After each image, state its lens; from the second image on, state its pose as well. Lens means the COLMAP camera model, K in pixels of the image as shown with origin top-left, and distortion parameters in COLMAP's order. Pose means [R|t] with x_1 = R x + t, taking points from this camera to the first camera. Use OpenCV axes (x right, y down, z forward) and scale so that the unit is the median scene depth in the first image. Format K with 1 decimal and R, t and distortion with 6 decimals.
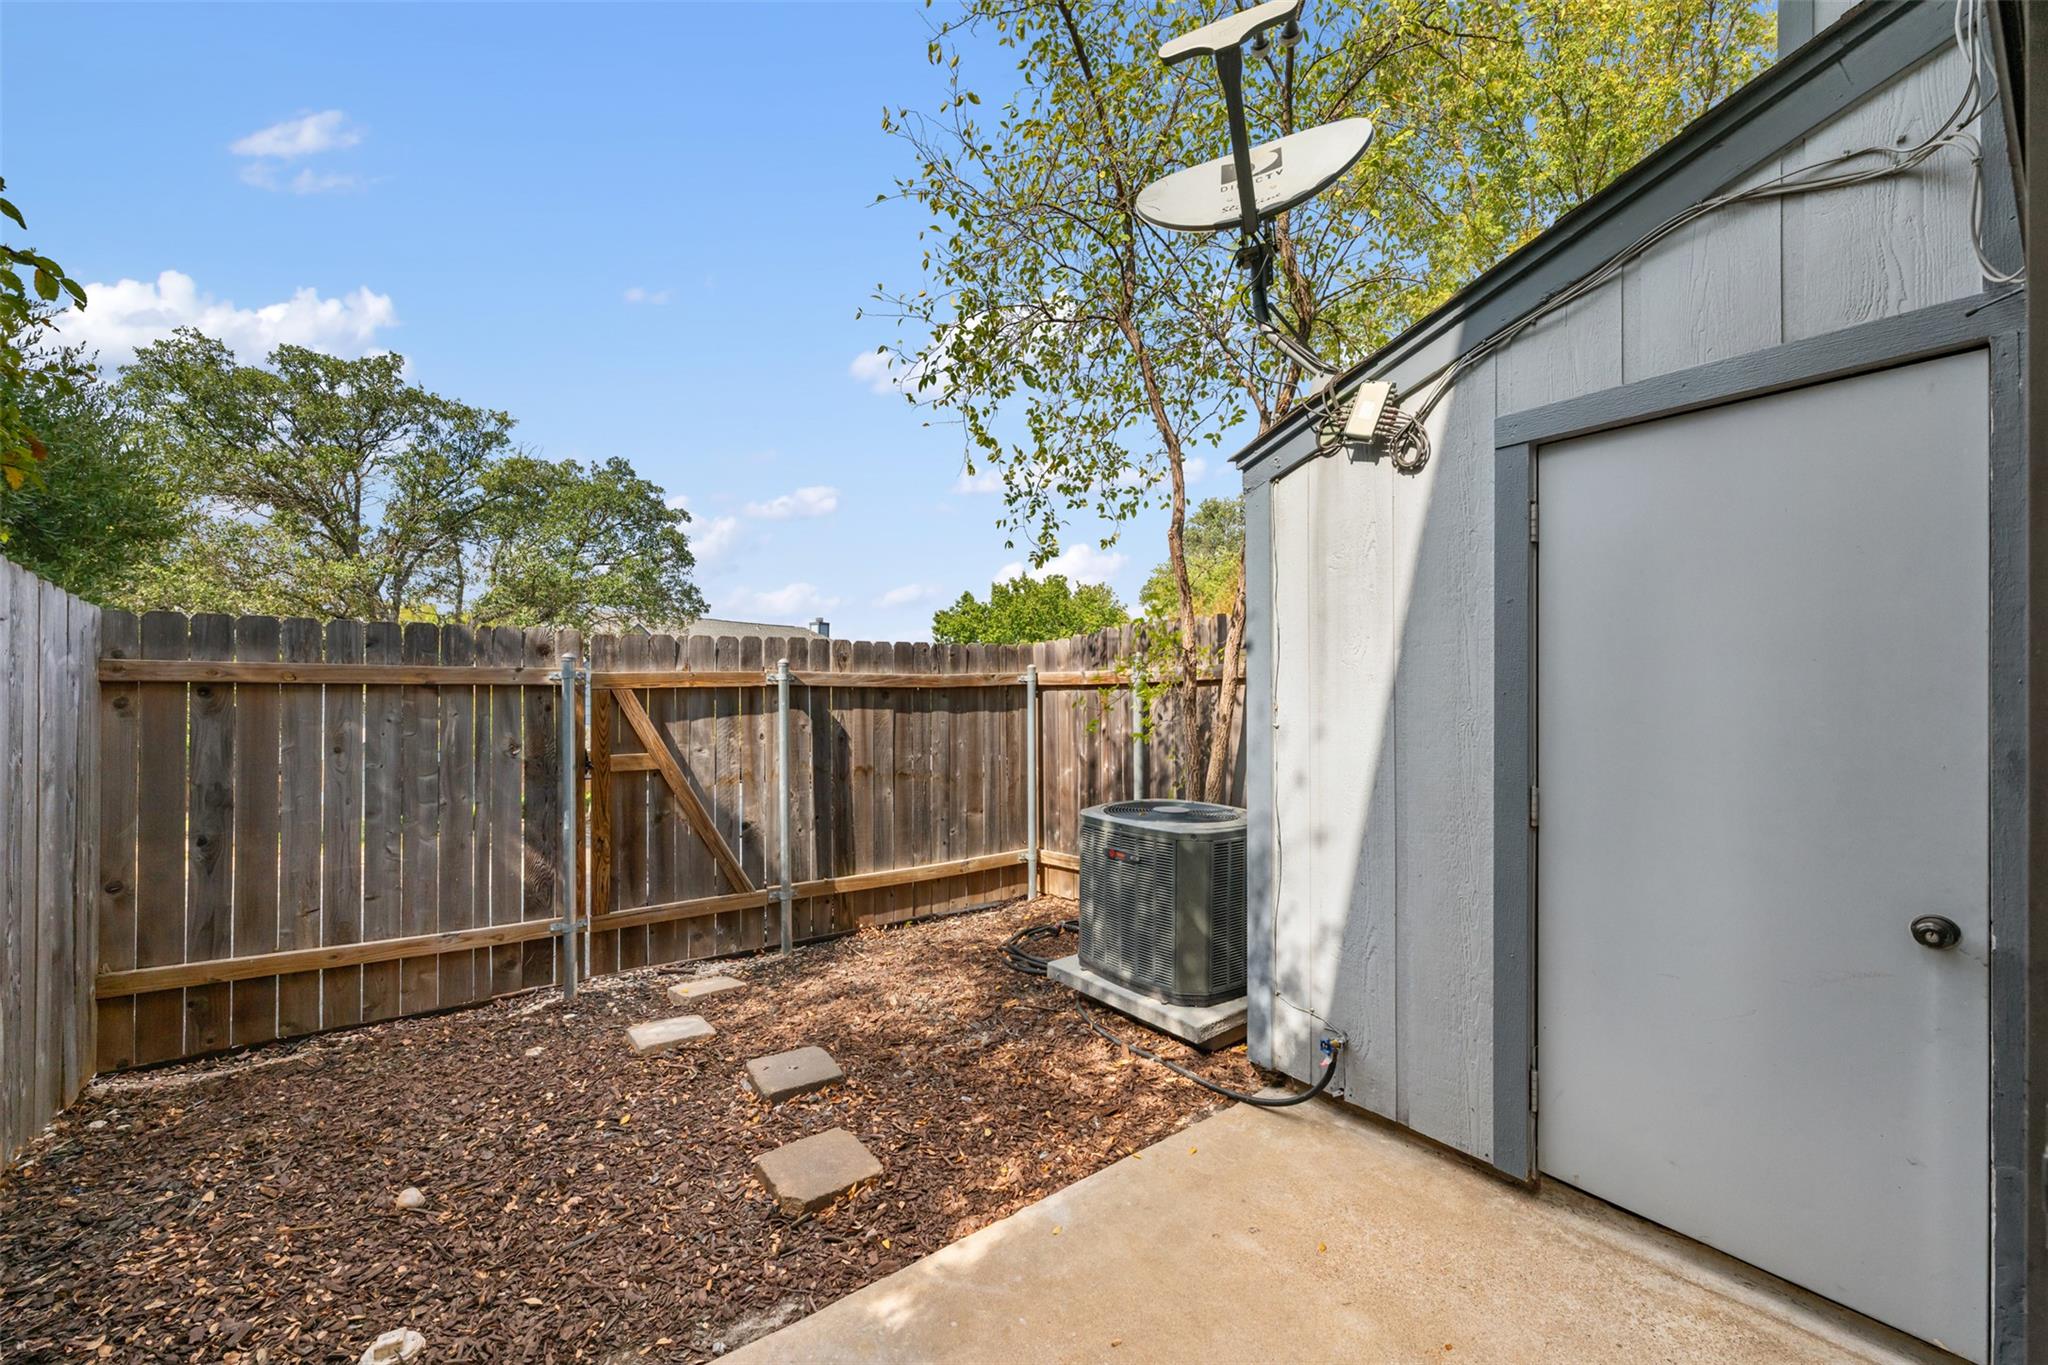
lens RADIAL K [[814.6, 0, 1015.1], [0, 814.6, 687.6], [0, 0, 1]] dist [-0.002271, 0.001053]
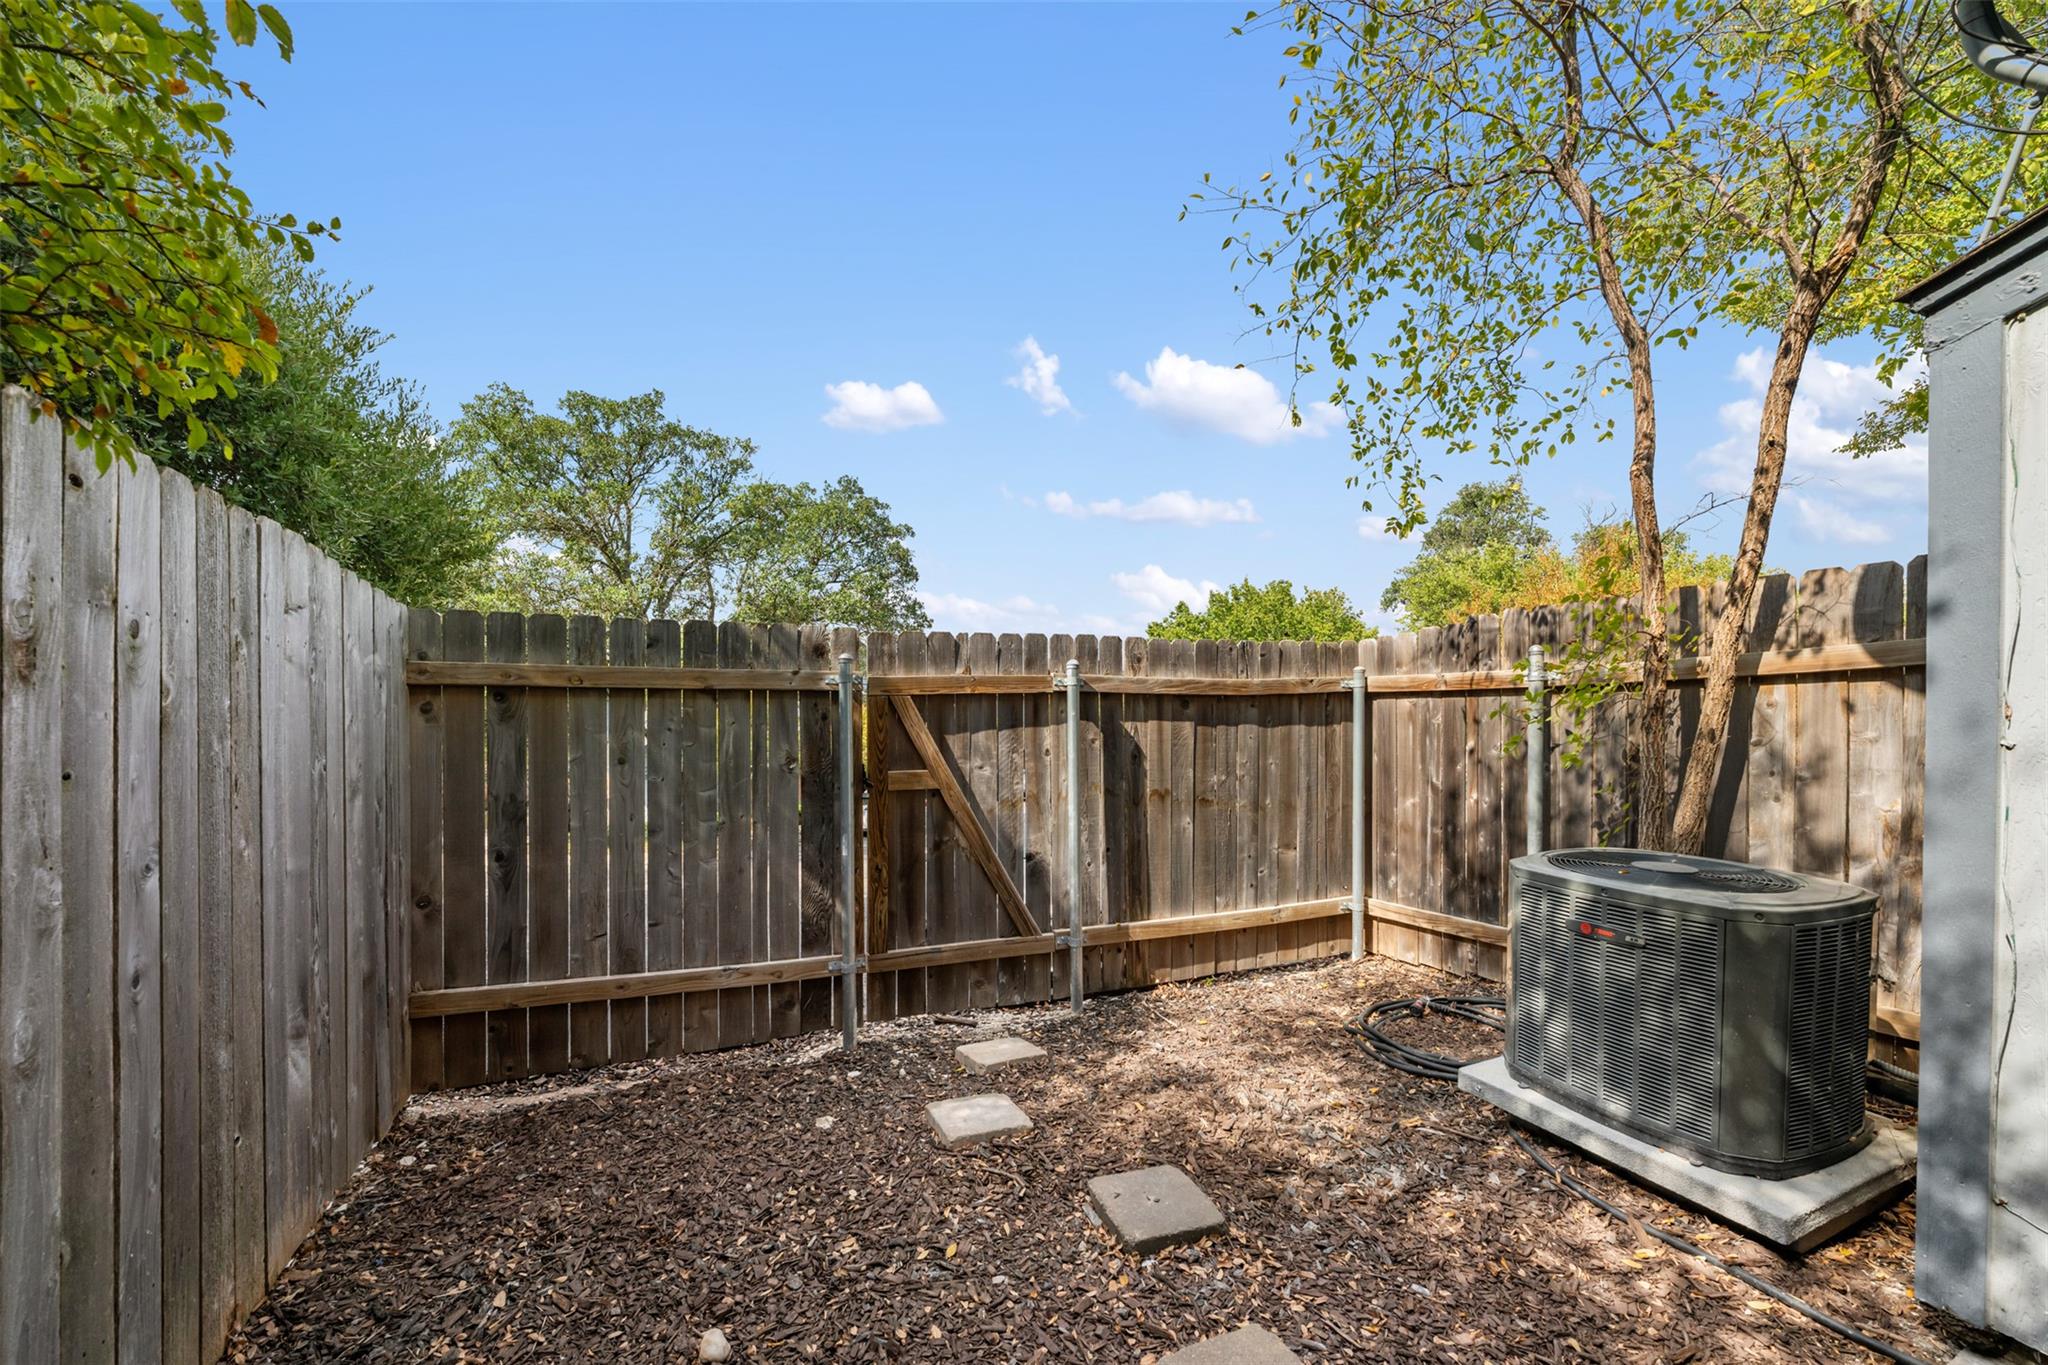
lens RADIAL K [[814.6, 0, 999.0], [0, 814.6, 721.2], [0, 0, 1]] dist [-0.002271, 0.001053]
pose [[0.968482, 0.003632, -0.249058, -0.168853], [0.001080, 0.999823, 0.018778, 0.013420], [0.249082, -0.018455, 0.968307, 0.191739]]
